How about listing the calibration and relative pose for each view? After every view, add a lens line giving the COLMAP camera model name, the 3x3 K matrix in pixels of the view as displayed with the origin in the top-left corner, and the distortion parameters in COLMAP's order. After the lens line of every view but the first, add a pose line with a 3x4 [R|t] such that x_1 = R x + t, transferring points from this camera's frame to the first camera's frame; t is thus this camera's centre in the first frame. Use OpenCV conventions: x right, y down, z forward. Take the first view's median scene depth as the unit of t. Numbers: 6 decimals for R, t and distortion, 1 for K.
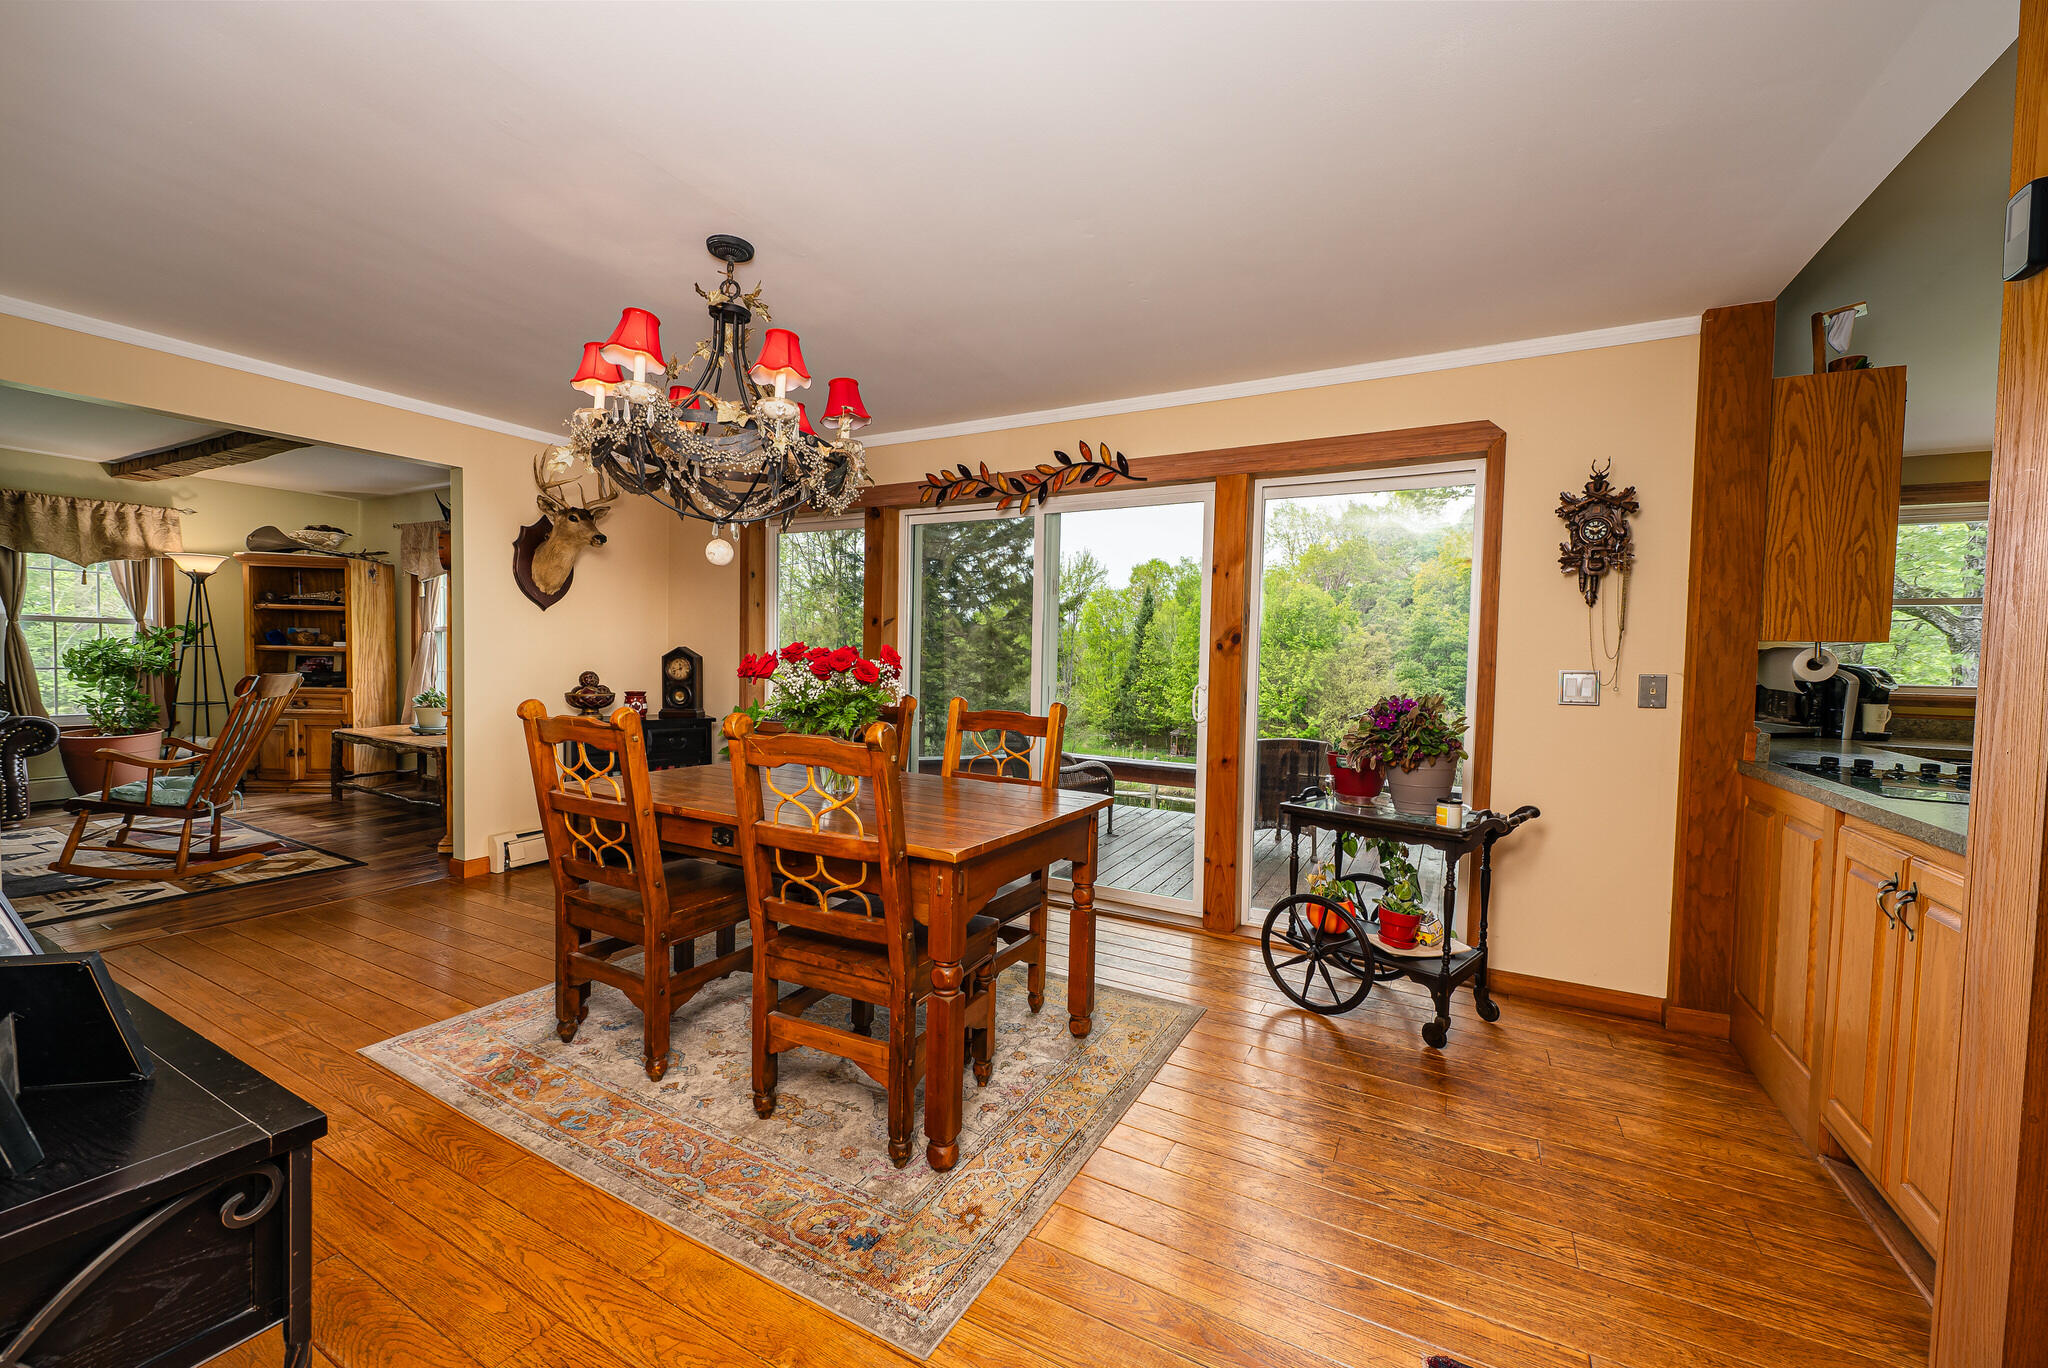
lens RADIAL K [[797.4, 0, 1014.6], [0, 797.4, 685.4], [0, 0, 1]] dist [-0.002112, -0.000553]
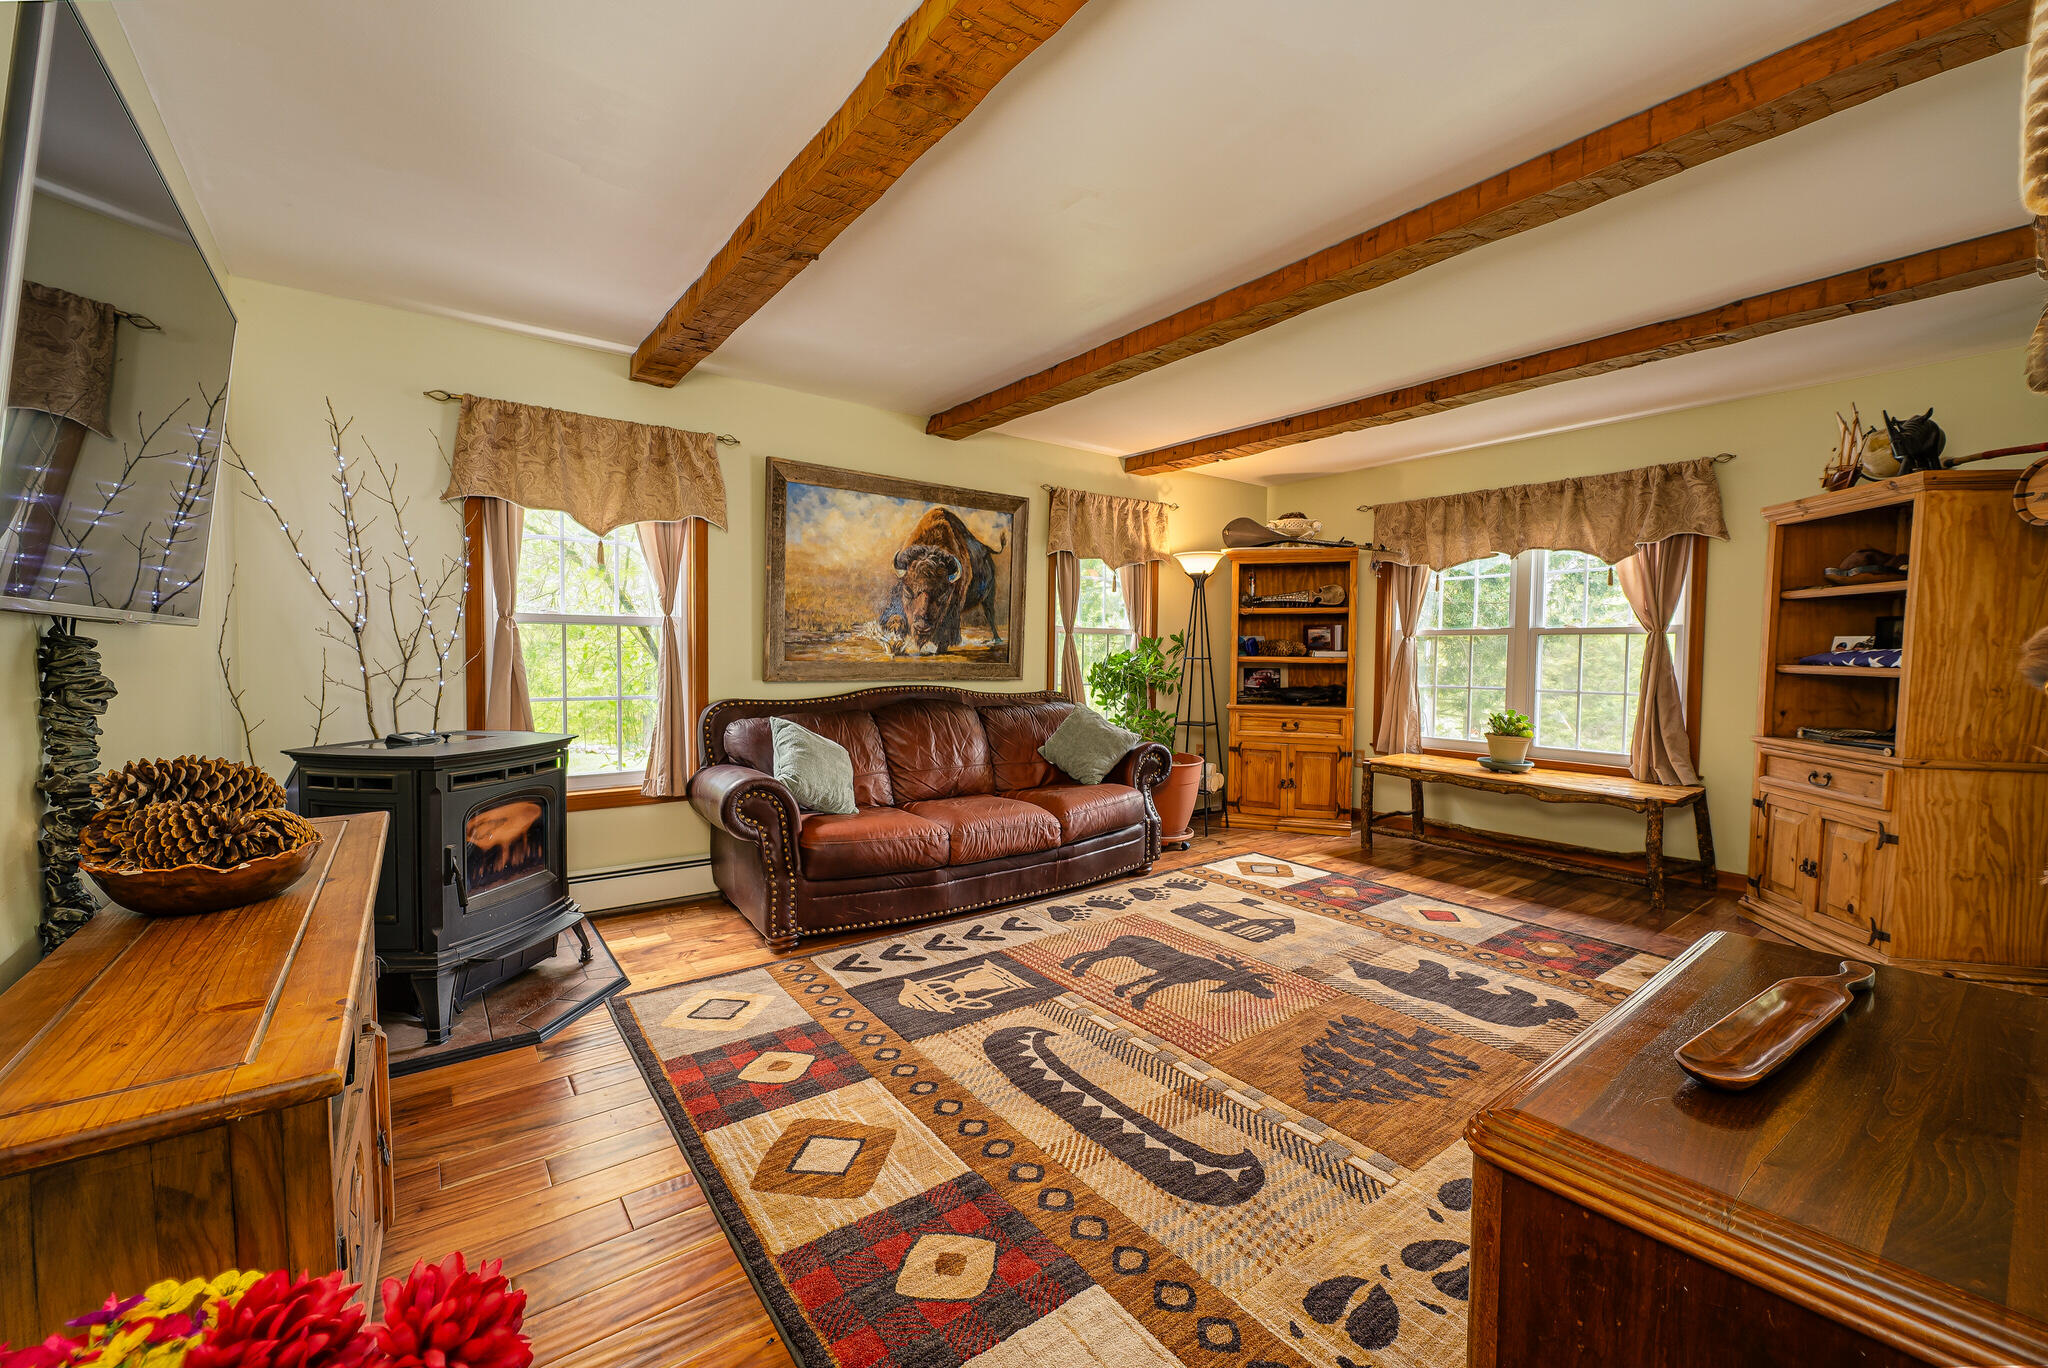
lens RADIAL K [[823.3, 0, 1024.0], [0, 823.3, 684.0], [0, 0, 1]] dist [-0.000773, -0.000059]
pose [[0.909461, 0.003722, -0.415773, -0.829500], [-0.005583, 0.999979, -0.003262, -0.017197], [0.415752, 0.005288, 0.909463, 0.098146]]
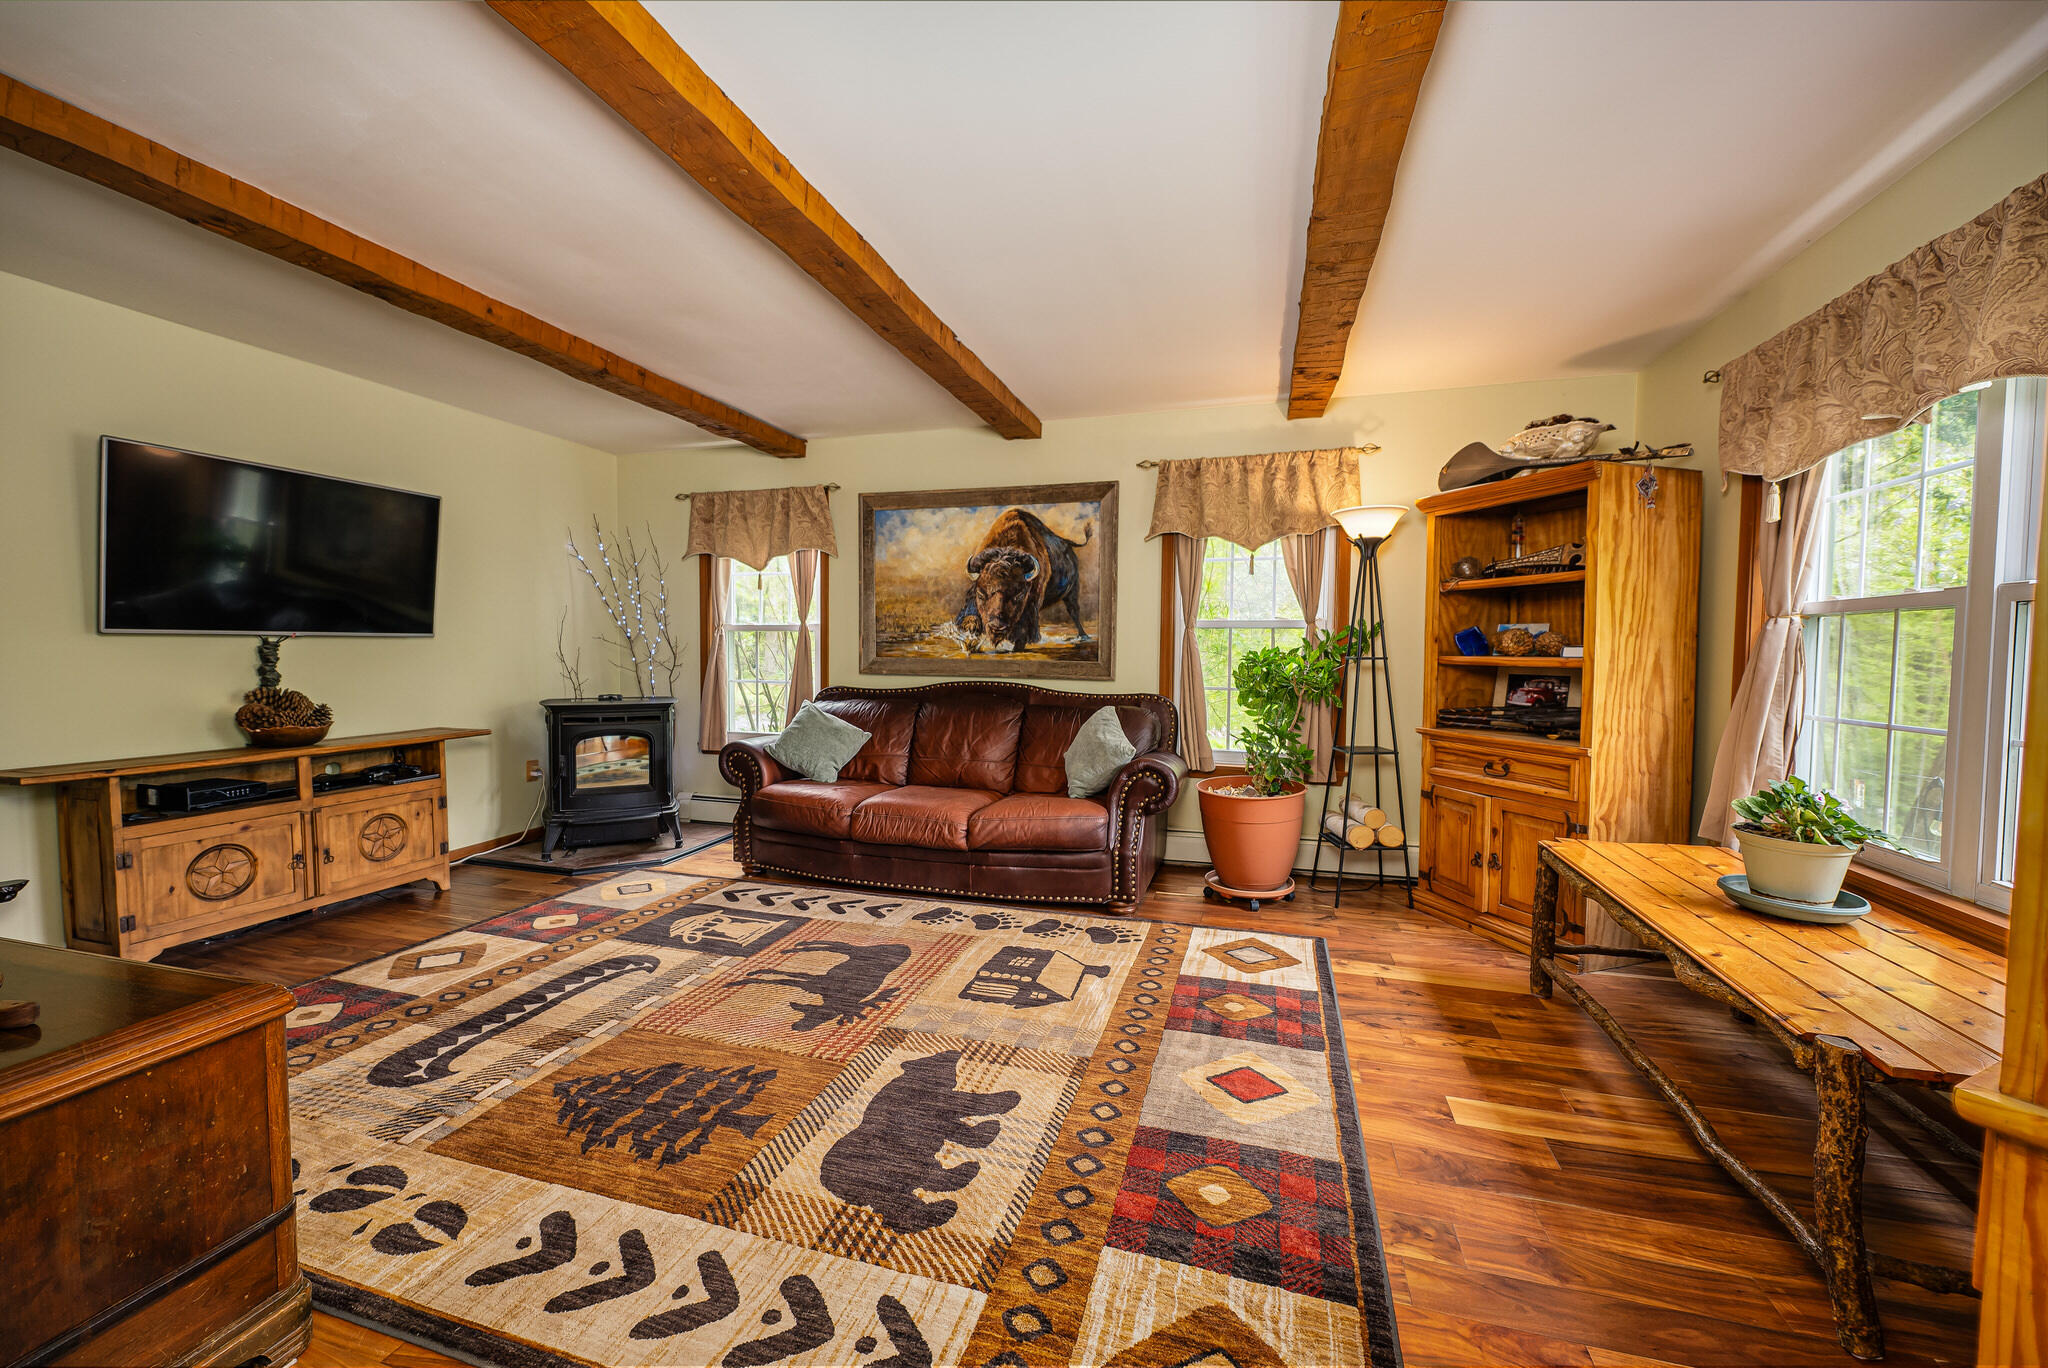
lens RADIAL K [[797.4, 0, 1014.6], [0, 797.4, 685.4], [0, 0, 1]] dist [-0.002112, -0.000553]
pose [[0.195534, 0.025041, -0.980377, -0.472654], [-0.039109, 0.999078, 0.017719, -0.028767], [0.979917, 0.034877, 0.196333, 0.615413]]
